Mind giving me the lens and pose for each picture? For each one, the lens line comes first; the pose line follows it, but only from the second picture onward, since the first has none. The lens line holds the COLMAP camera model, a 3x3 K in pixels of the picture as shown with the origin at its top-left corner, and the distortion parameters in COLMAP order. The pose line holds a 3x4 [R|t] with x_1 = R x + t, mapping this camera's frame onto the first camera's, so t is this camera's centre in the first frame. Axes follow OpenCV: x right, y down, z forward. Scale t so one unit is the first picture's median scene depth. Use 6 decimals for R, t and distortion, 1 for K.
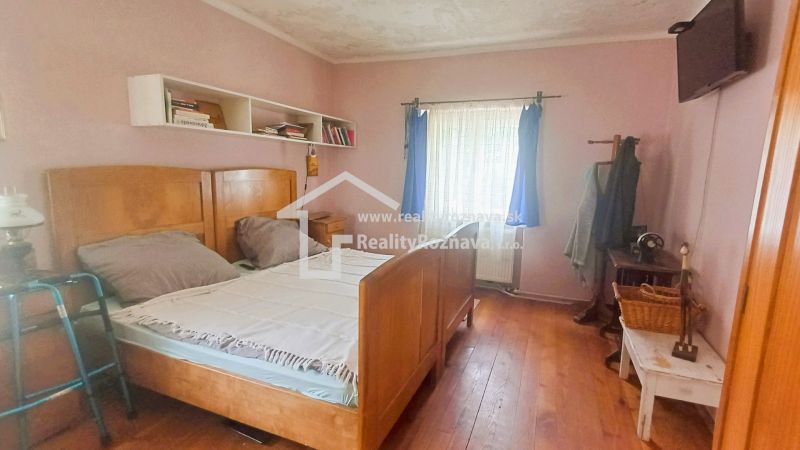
lens RADIAL K [[367.0, 0, 398.6], [0, 367.0, 228.0], [0, 0, 1]] dist [0.007778, -0.003028]
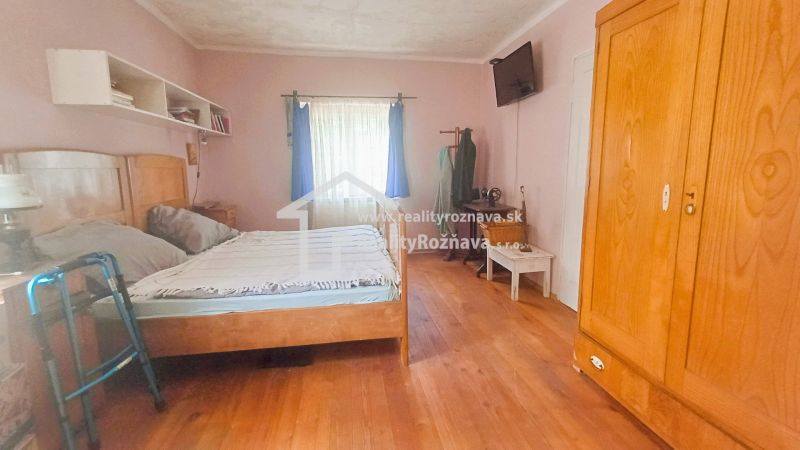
lens RADIAL K [[367.0, 0, 406.5], [0, 367.0, 224.5], [0, 0, 1]] dist [0.007778, -0.003028]
pose [[0.856915, -0.113174, 0.502881, -0.366212], [0.111407, 0.993204, 0.033683, 0.060480], [-0.503275, 0.027161, 0.863699, -0.148542]]
